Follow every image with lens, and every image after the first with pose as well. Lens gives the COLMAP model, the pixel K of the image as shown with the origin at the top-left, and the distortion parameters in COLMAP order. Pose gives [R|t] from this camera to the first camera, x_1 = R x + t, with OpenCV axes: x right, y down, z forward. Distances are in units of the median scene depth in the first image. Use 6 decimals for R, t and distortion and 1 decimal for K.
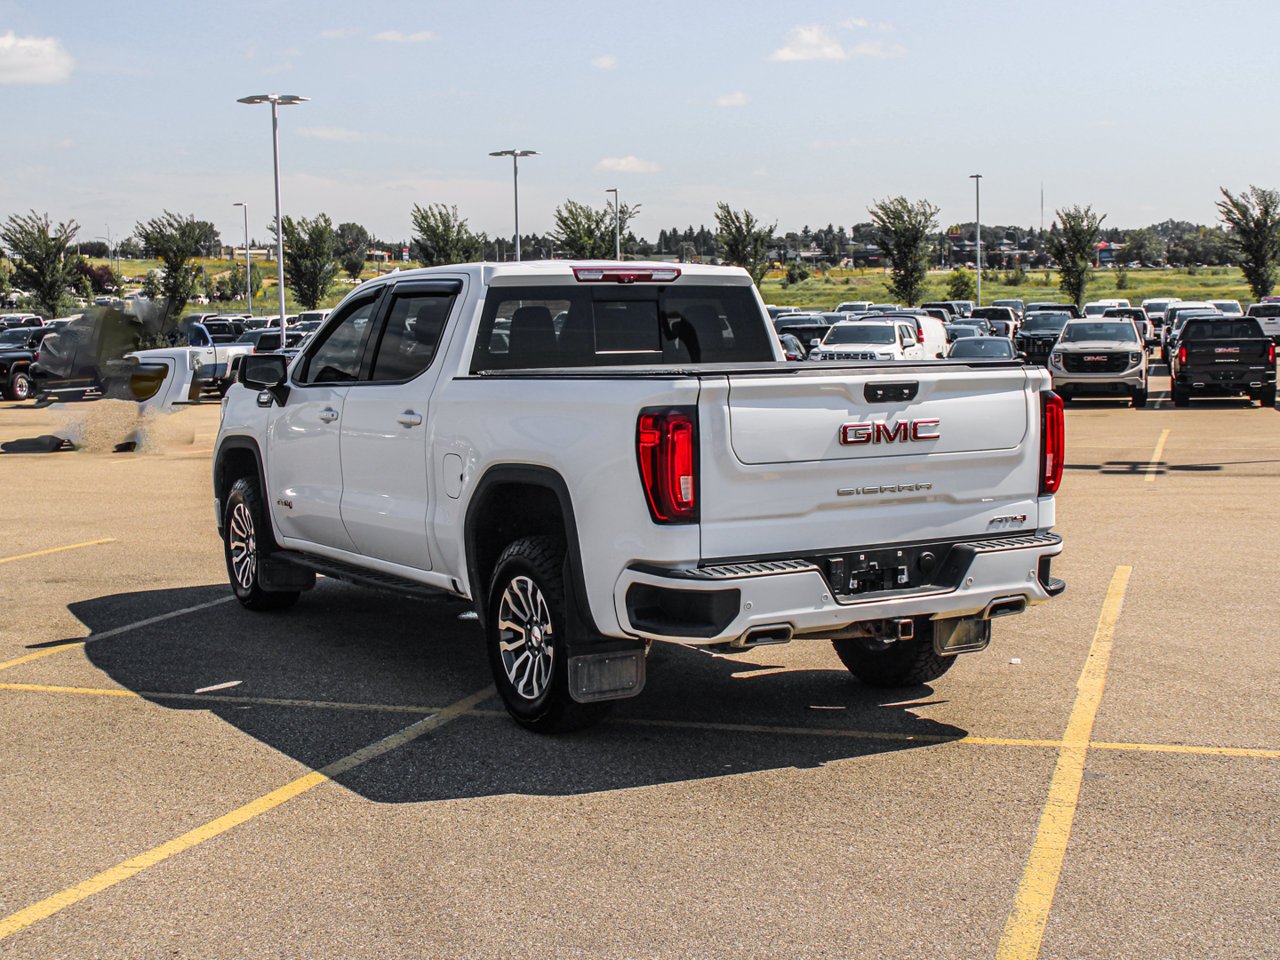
lens RADIAL K [[1734.0, 0, 640.0], [0, 1734.0, 480.0], [0, 0, 1]] dist [-0.013048, 0.036179]
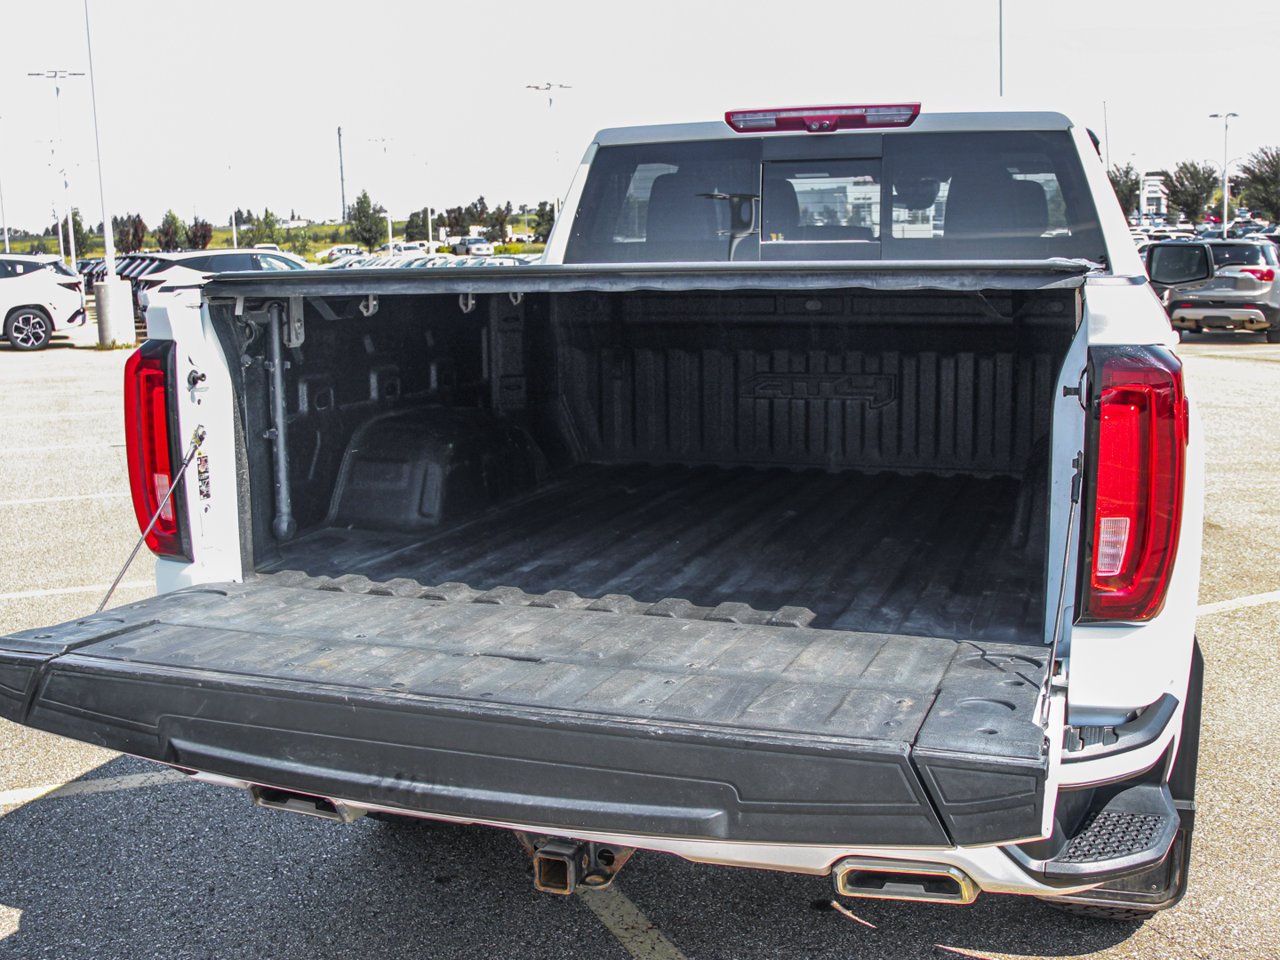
lens RADIAL K [[1341.8, 0, 677.6], [0, 1341.8, 500.9], [0, 0, 1]] dist [-0.091656, 0.016142]
pose [[0.673592, 0.140877, -0.725554, 0.396358], [-0.060622, 0.988890, 0.135727, -0.053725], [0.736613, -0.047440, 0.674648, 0.775240]]
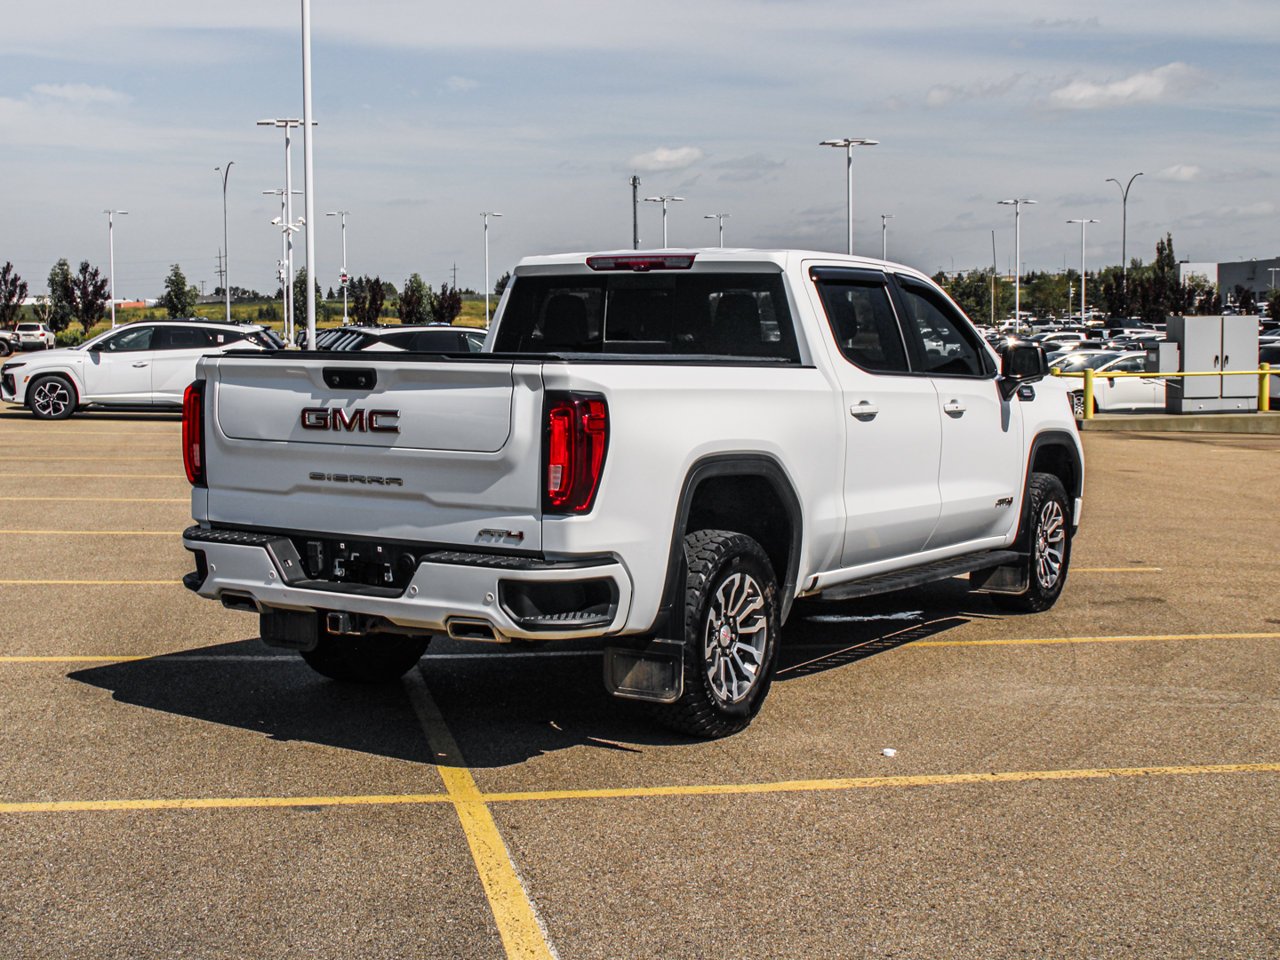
lens RADIAL K [[1734.0, 0, 640.0], [0, 1734.0, 480.0], [0, 0, 1]] dist [-0.013048, 0.036179]
pose [[0.481348, 0.091862, -0.871703, 1.041268], [-0.095077, 0.994097, 0.052259, -0.058666], [0.871358, 0.057724, 0.487240, 0.652910]]
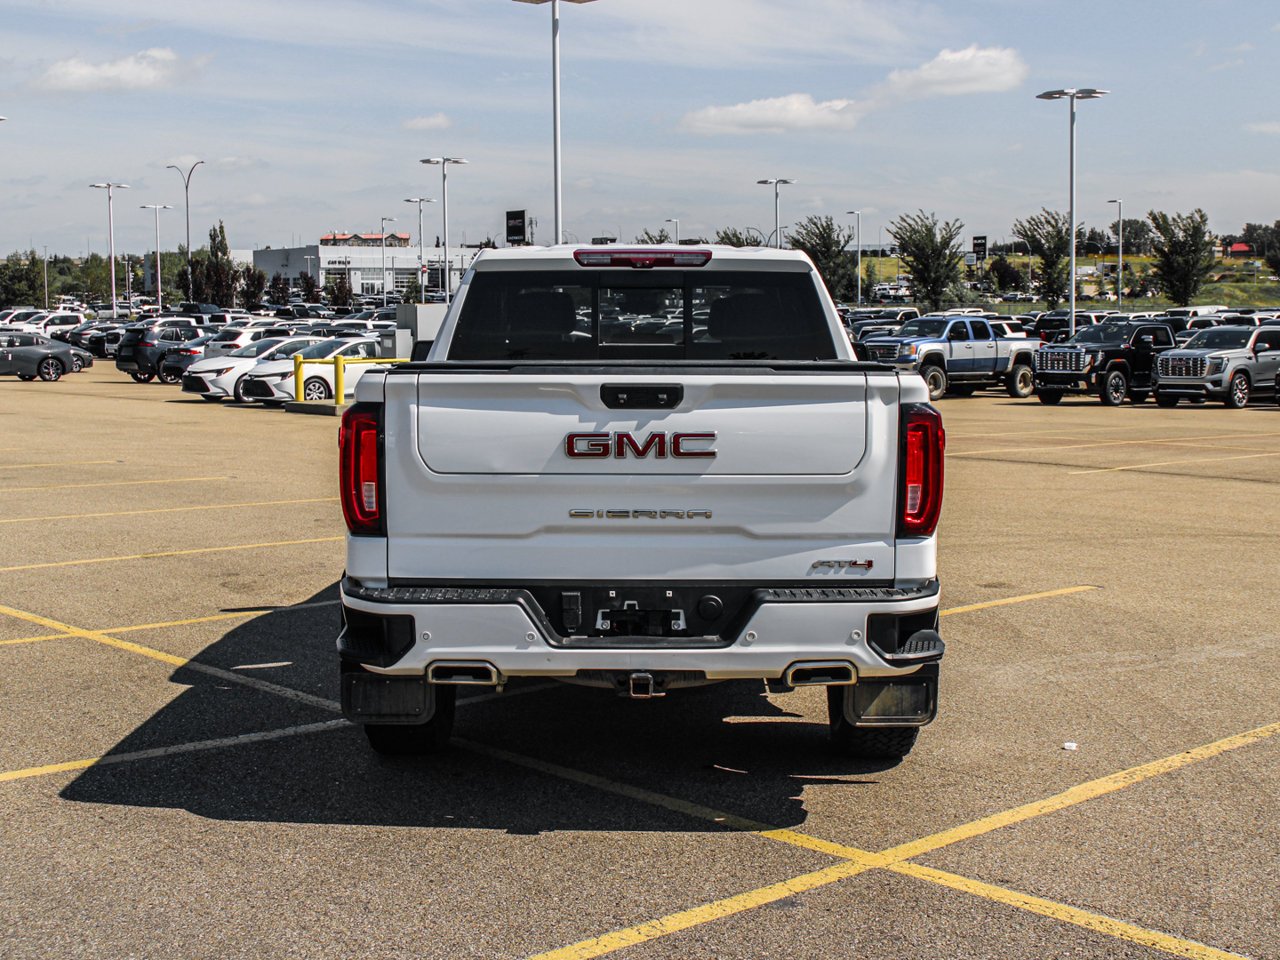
lens RADIAL K [[1694.6, 0, 662.2], [0, 1694.6, 483.7], [0, 0, 1]] dist [-0.016248, 0.061986]
pose [[0.874076, 0.061676, -0.481858, 0.527272], [-0.058470, 0.998054, 0.021685, -0.026600], [0.482257, 0.009220, 0.875981, 0.292096]]
